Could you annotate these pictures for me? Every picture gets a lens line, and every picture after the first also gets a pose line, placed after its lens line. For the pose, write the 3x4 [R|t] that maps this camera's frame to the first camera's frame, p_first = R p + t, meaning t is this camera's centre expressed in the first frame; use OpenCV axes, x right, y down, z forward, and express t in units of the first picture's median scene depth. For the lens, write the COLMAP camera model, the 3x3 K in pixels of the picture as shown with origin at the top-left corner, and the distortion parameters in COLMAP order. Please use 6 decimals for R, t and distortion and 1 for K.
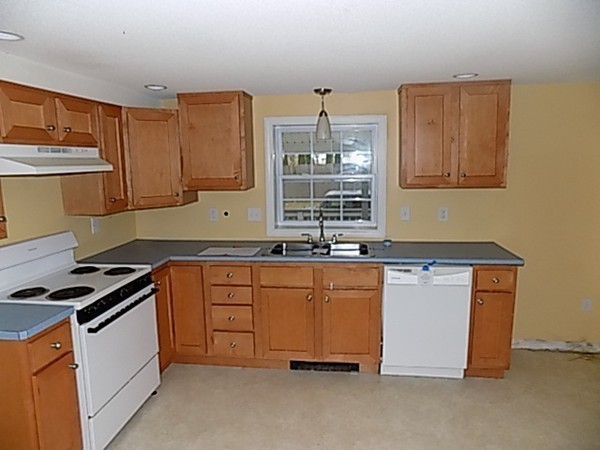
lens RADIAL K [[405.3, 0, 300.0], [0, 405.3, 225.0], [0, 0, 1]] dist [-0.041985, 0.004349]
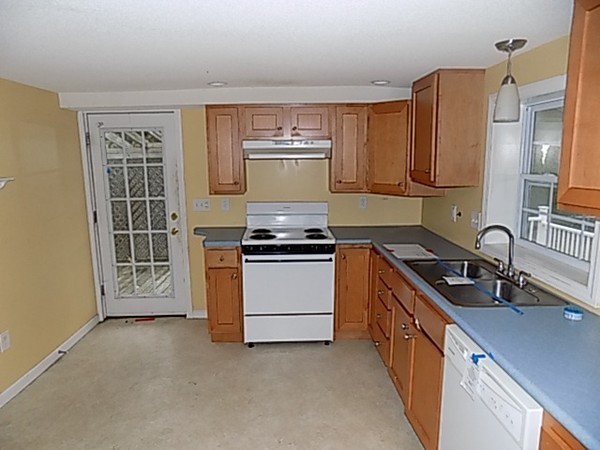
lens RADIAL K [[405.3, 0, 300.0], [0, 405.3, 225.0], [0, 0, 1]] dist [-0.041985, 0.004349]
pose [[0.167131, 0.183285, -0.968749, 0.668656], [-0.154619, 0.975283, 0.157846, -0.098896], [0.973735, 0.123406, 0.191340, 0.586089]]
